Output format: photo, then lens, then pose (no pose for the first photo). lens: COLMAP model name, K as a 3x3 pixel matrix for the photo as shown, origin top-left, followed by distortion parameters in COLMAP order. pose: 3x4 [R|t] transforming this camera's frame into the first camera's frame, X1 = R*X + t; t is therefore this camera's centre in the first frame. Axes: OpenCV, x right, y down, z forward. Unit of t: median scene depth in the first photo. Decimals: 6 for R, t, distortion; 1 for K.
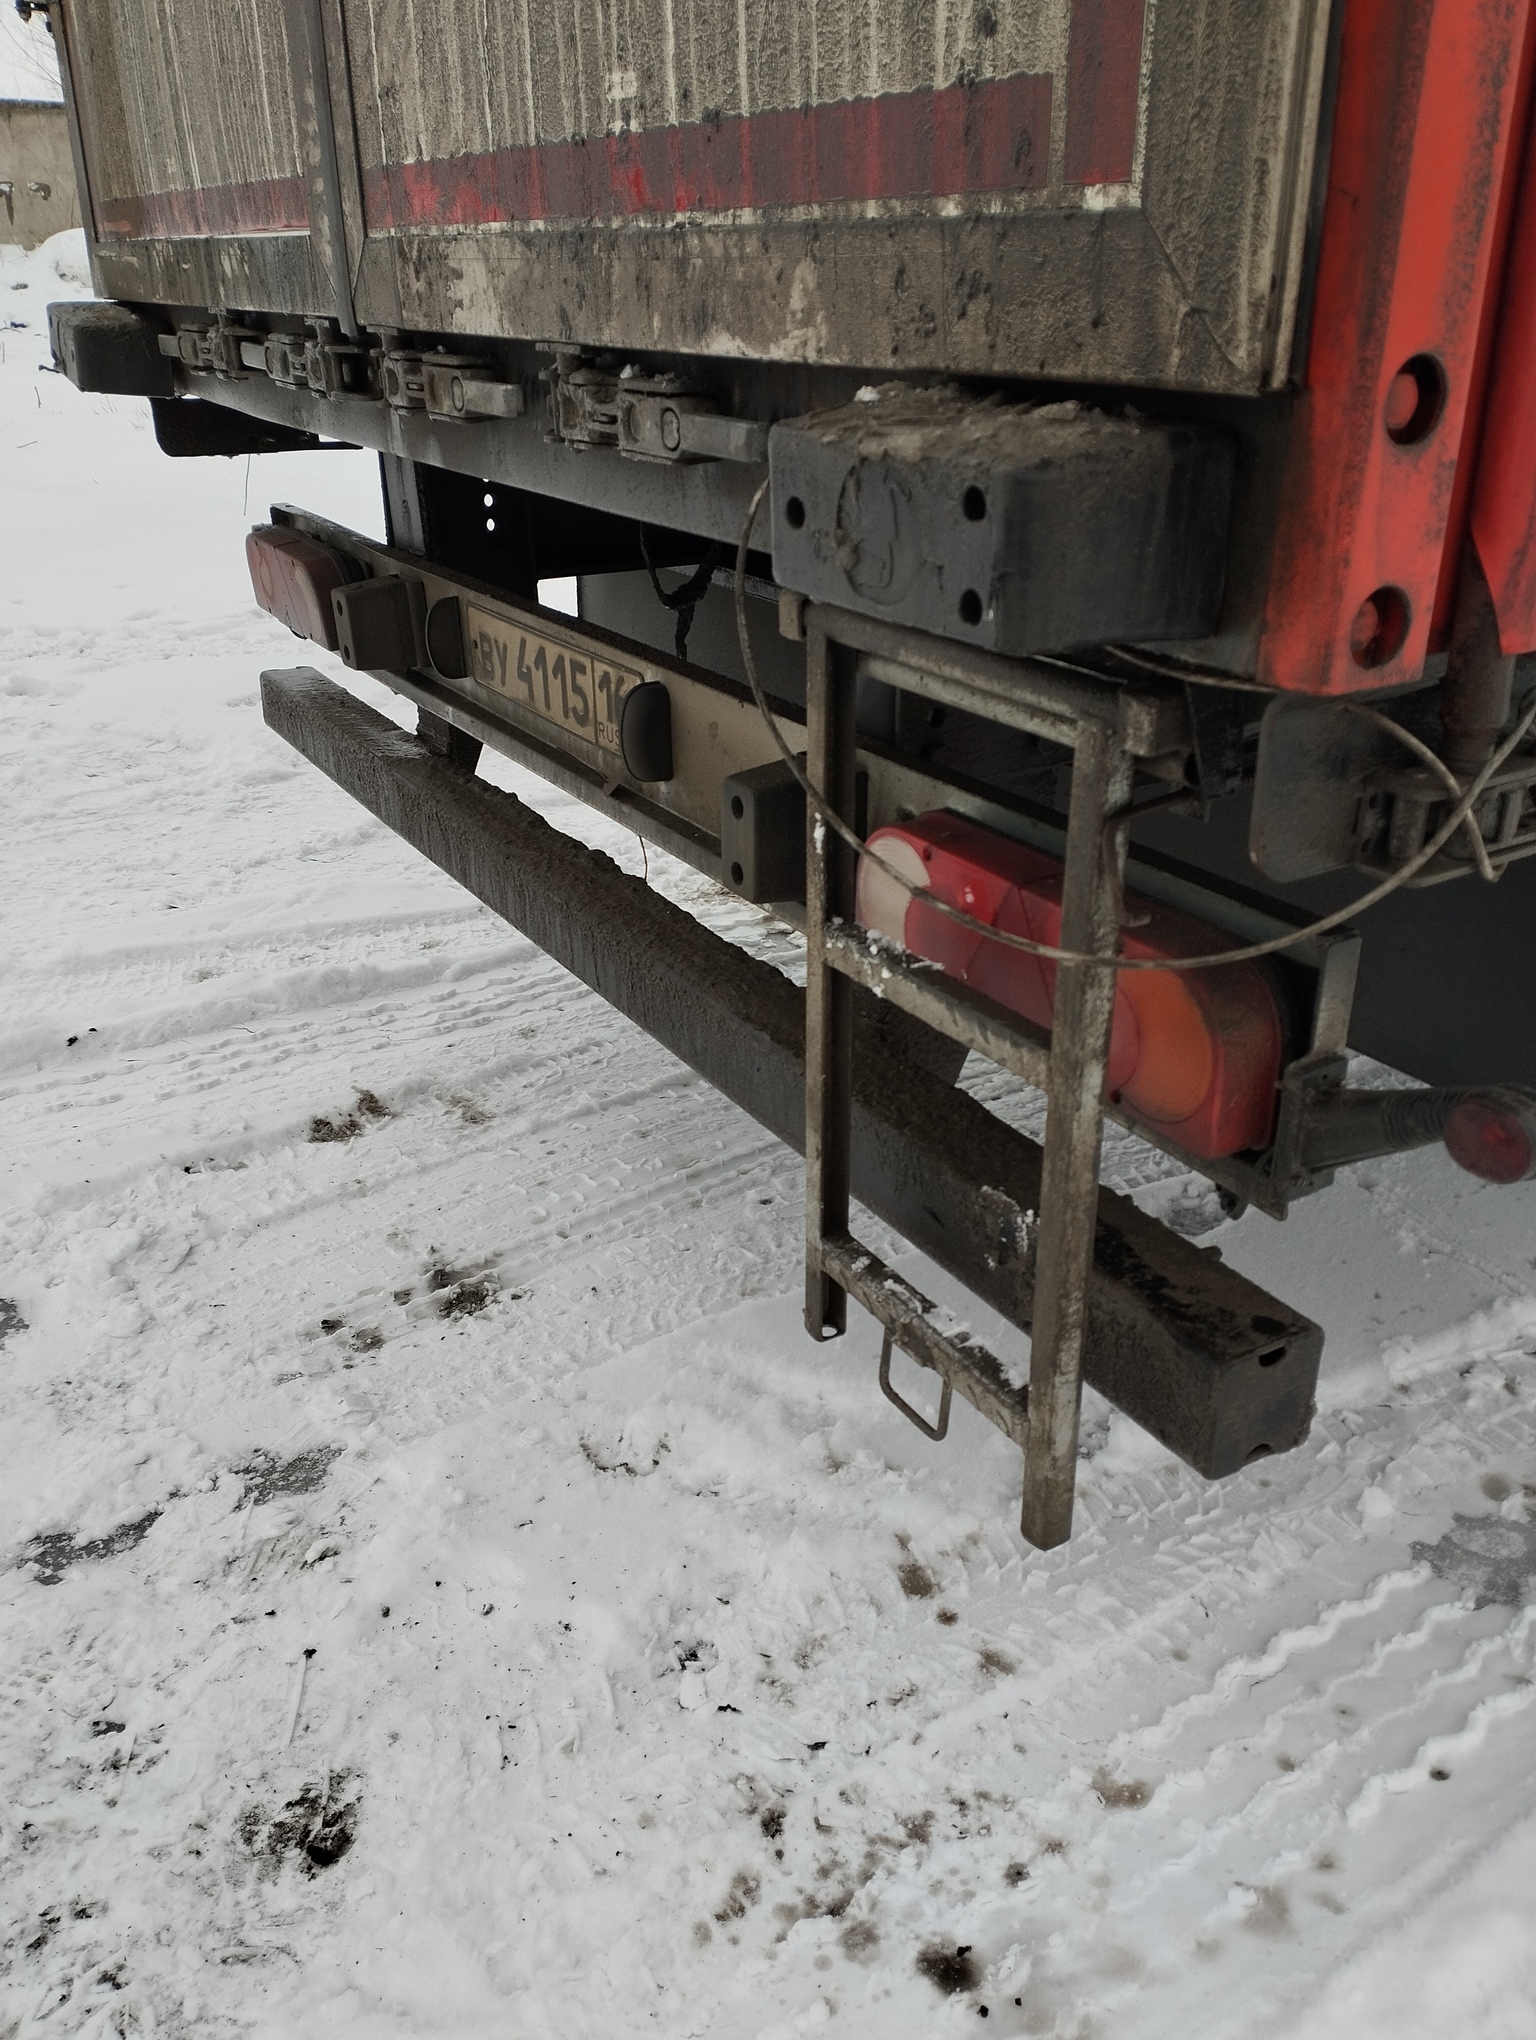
lens RADIAL K [[1658.5, 0, 771.3], [0, 1658.5, 1021.7], [0, 0, 1]] dist [0.116188, -0.141304]
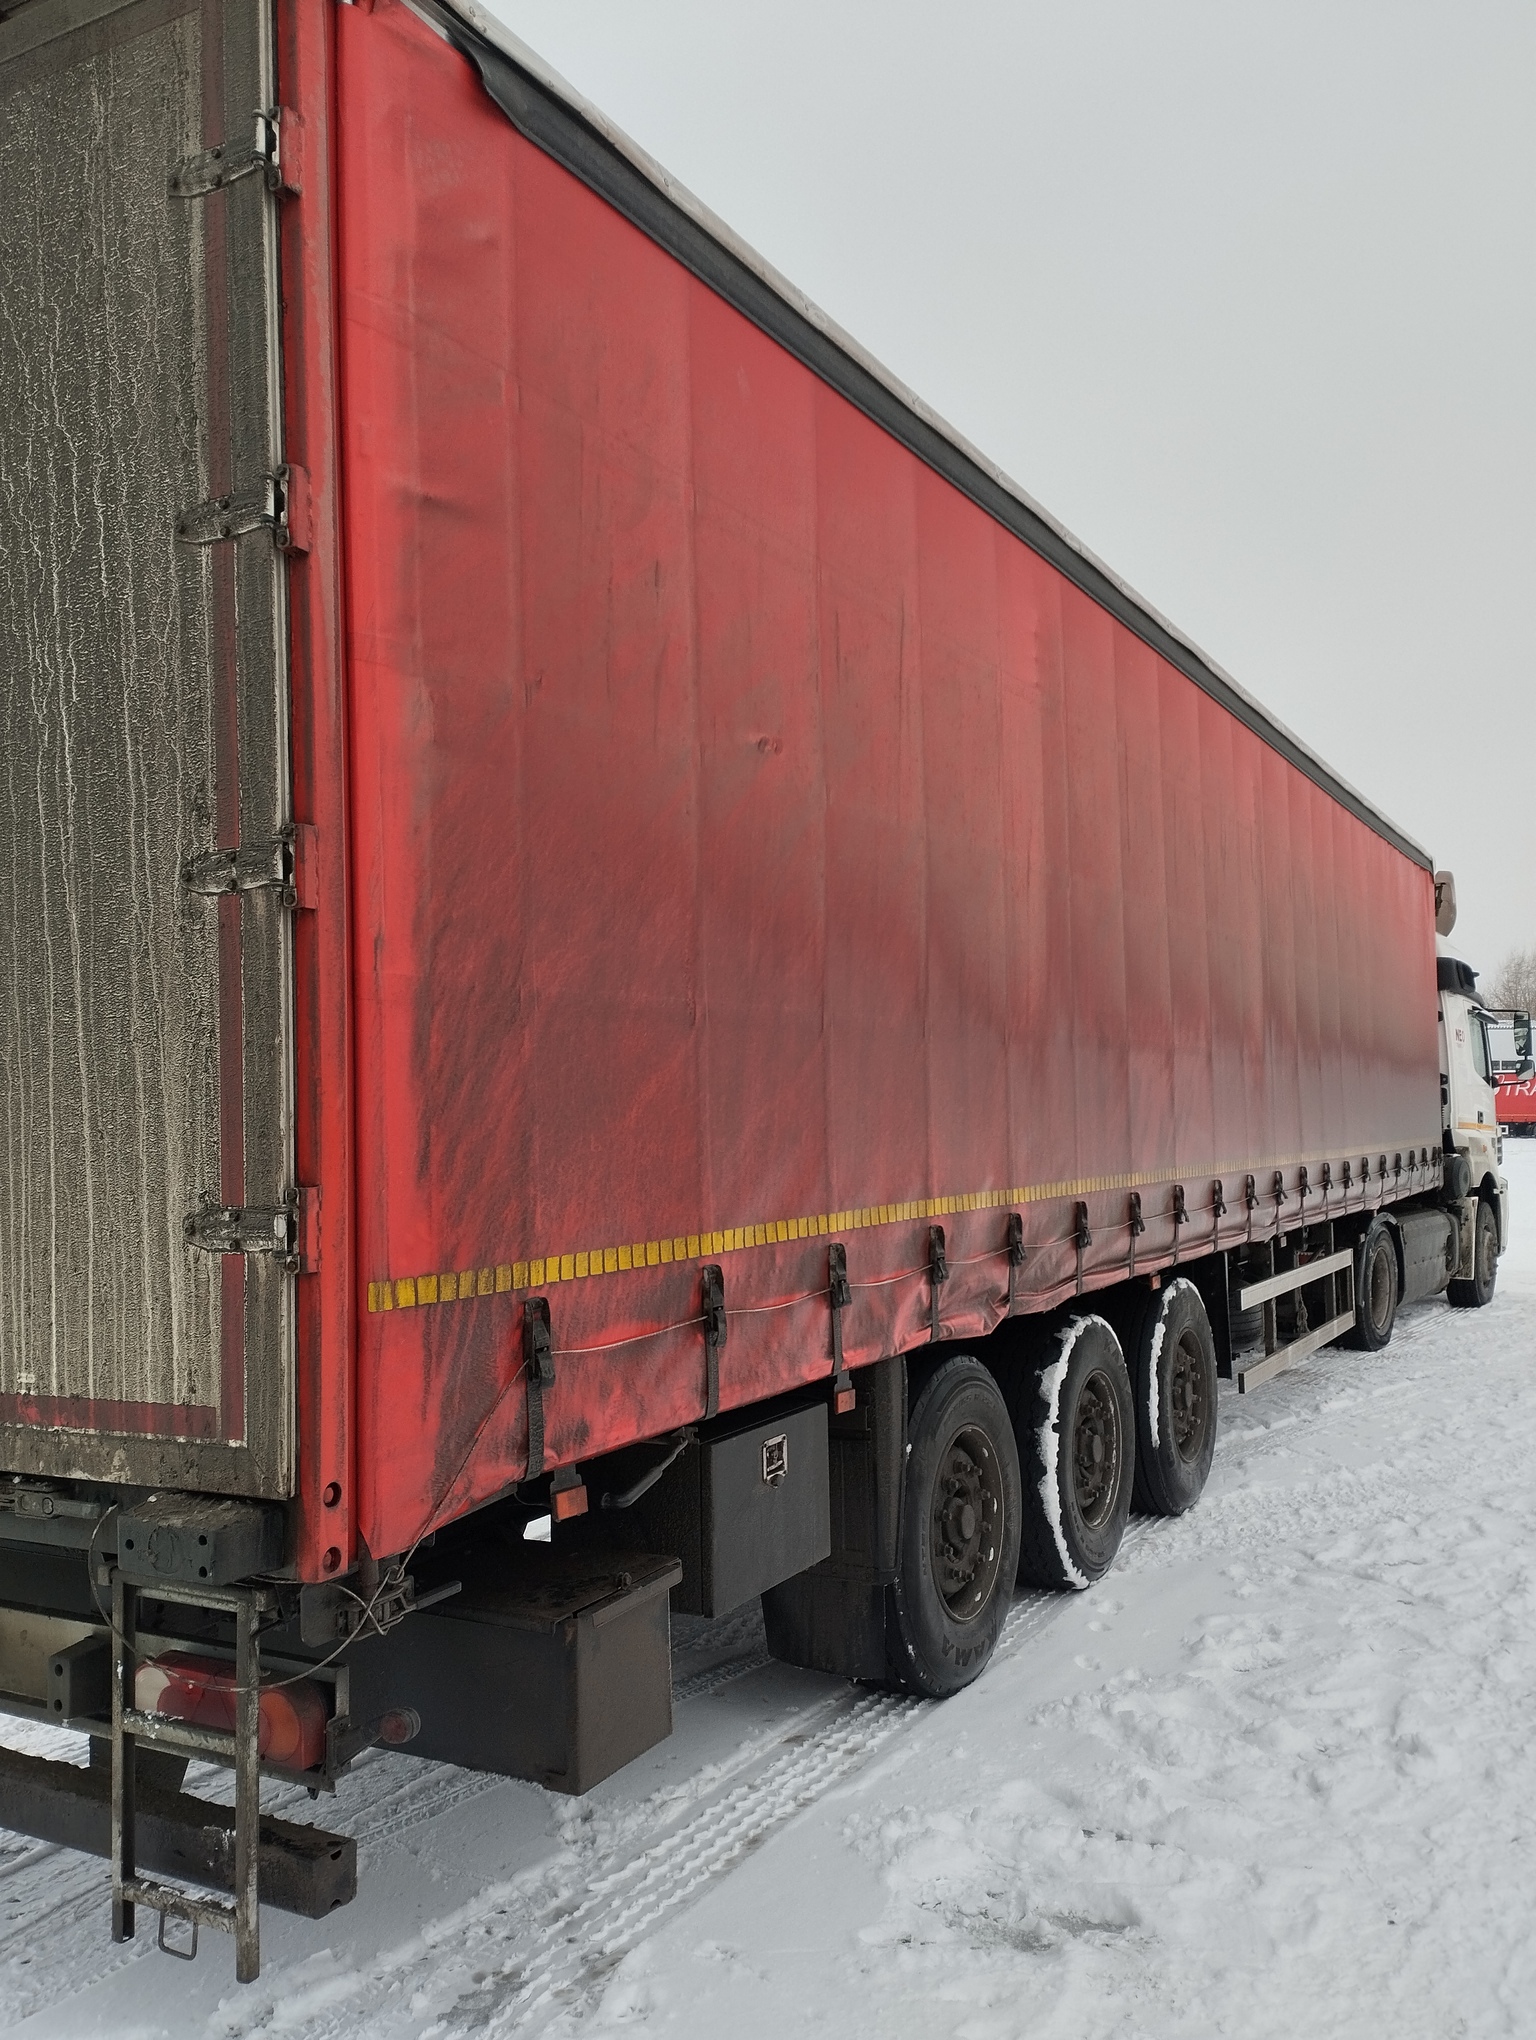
lens RADIAL K [[1658.5, 0, 771.3], [0, 1658.5, 1021.7], [0, 0, 1]] dist [0.116188, -0.141304]
pose [[0.865152, 0.012935, 0.501342, -0.433921], [0.222211, 0.886295, -0.406329, 0.281026], [-0.449593, 0.462940, 0.763906, -1.843296]]
